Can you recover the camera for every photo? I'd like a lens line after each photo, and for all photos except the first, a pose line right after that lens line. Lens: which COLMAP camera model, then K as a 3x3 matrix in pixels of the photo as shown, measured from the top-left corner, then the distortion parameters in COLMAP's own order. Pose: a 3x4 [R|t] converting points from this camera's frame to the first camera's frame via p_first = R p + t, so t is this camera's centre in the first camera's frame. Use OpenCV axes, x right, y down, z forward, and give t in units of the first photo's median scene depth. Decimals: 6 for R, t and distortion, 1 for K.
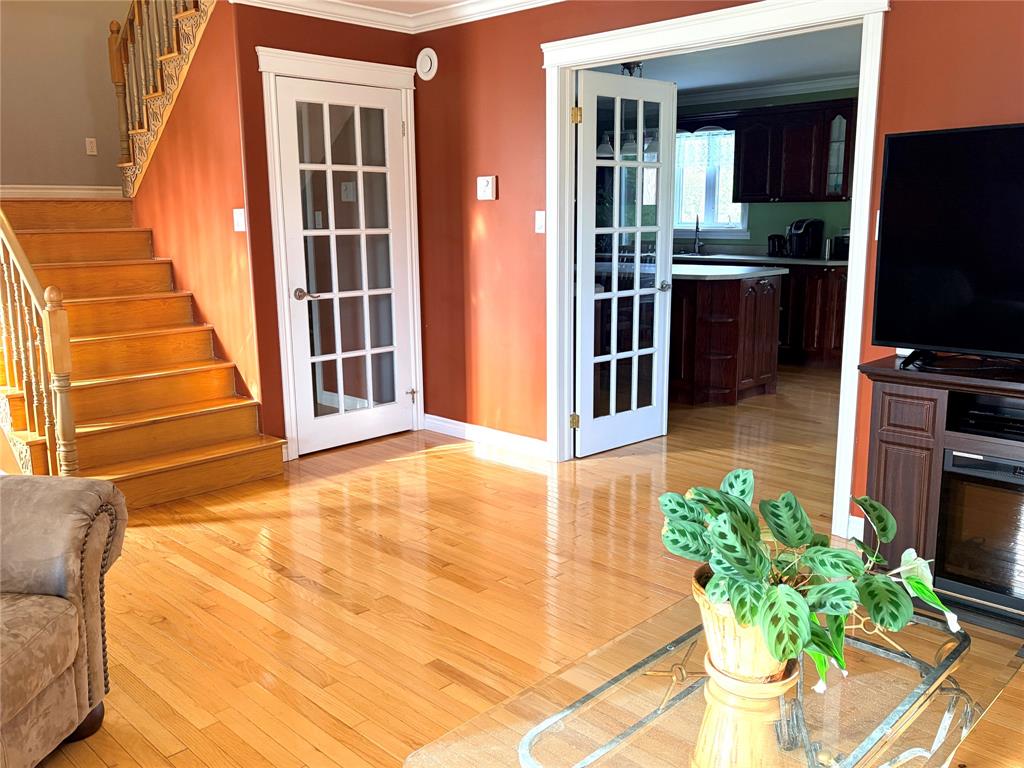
lens RADIAL K [[880.0, 0, 512.6], [0, 880.0, 381.0], [0, 0, 1]] dist [0.043335, 0.000331]
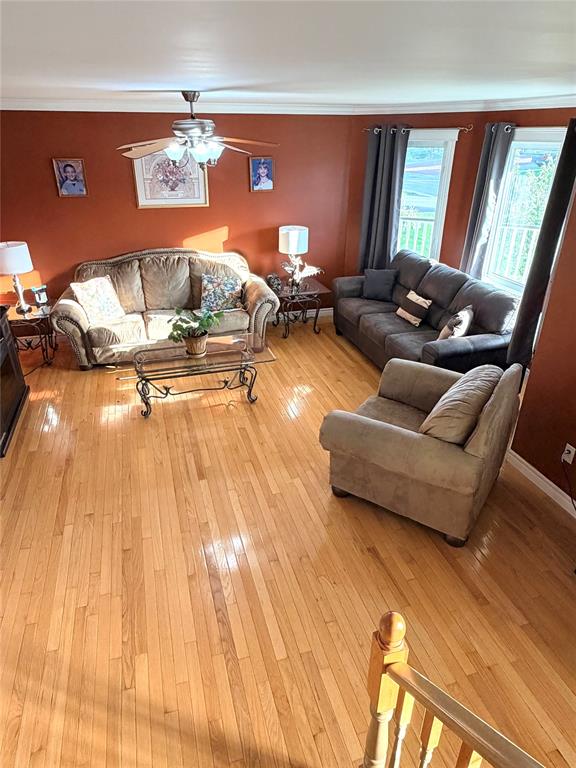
lens RADIAL K [[494.3, 0, 285.8], [0, 494.3, 380.9], [0, 0, 1]] dist [0.005483, 0.000530]
pose [[-0.879514, -0.206623, 0.428674, -0.613212], [0.099584, 0.800957, 0.590382, -0.490578], [-0.465336, 0.561939, -0.683876, 1.285150]]
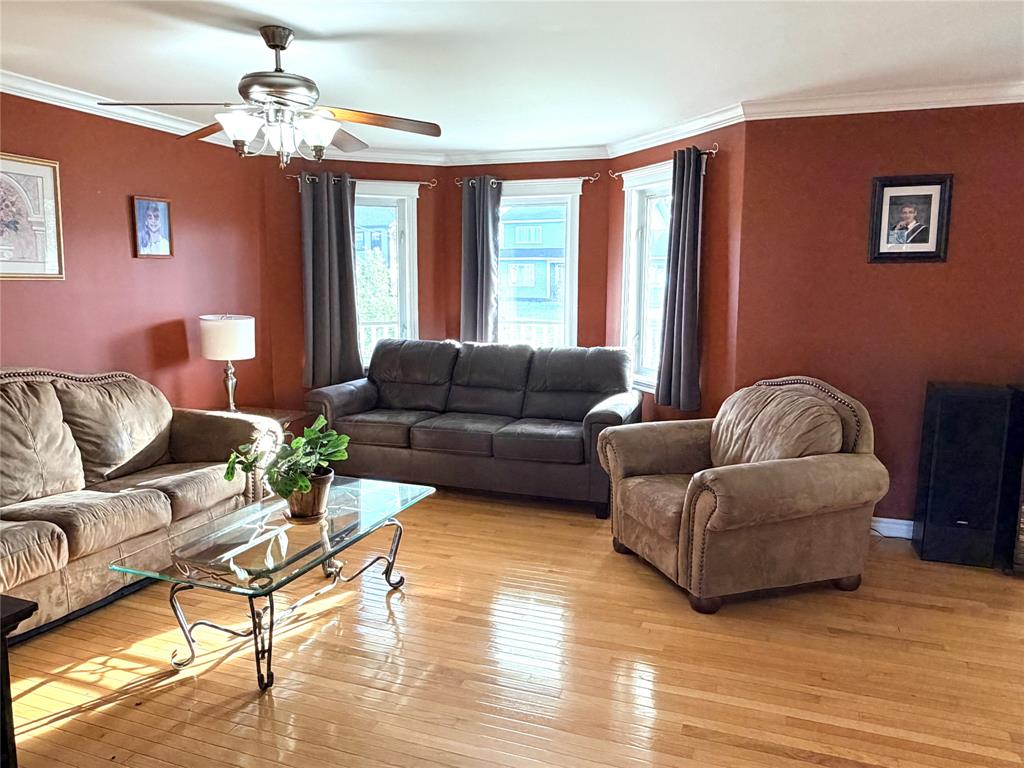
lens RADIAL K [[733.8, 0, 513.5], [0, 733.8, 381.7], [0, 0, 1]] dist [-0.004315, 0.000928]
pose [[-0.907008, 0.064510, -0.416142, 0.259503], [-0.075610, 0.947191, 0.311628, -0.281772], [0.414269, 0.314114, -0.854233, 1.304905]]
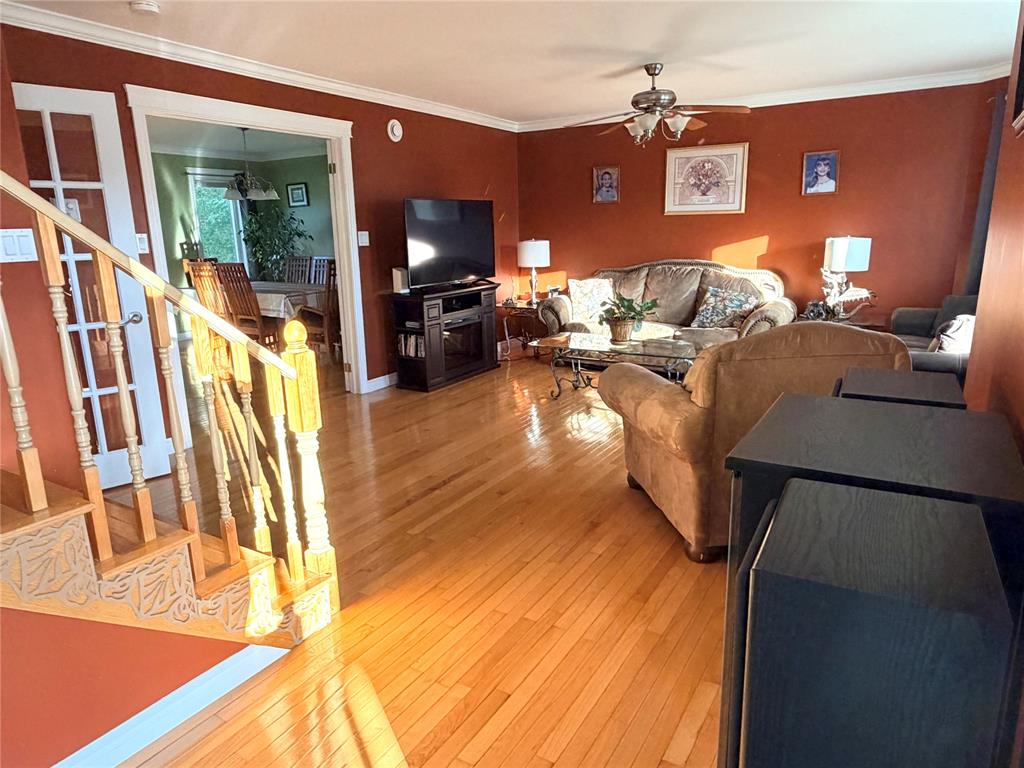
lens RADIAL K [[659.0, 0, 510.5], [0, 659.0, 380.5], [0, 0, 1]] dist [0.005483, 0.000530]
pose [[-0.237042, -0.202111, 0.950243, -1.214961], [0.208908, 0.944634, 0.253031, -0.177222], [-0.948772, 0.258492, -0.181695, 1.021556]]
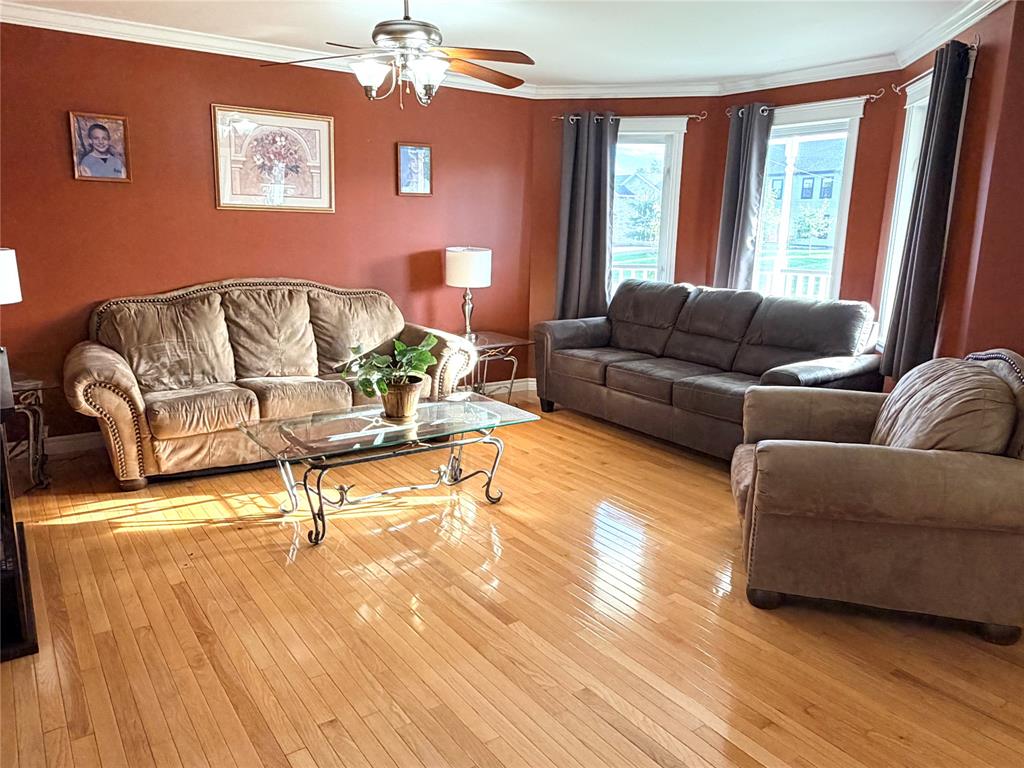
lens RADIAL K [[733.8, 0, 511.4], [0, 733.8, 385.5], [0, 0, 1]] dist [-0.004315, 0.000928]
pose [[-0.985908, -0.045093, 0.161094, -0.183517], [0.022418, 0.918684, 0.394356, -0.272415], [-0.165778, 0.392410, -0.904728, 1.373565]]
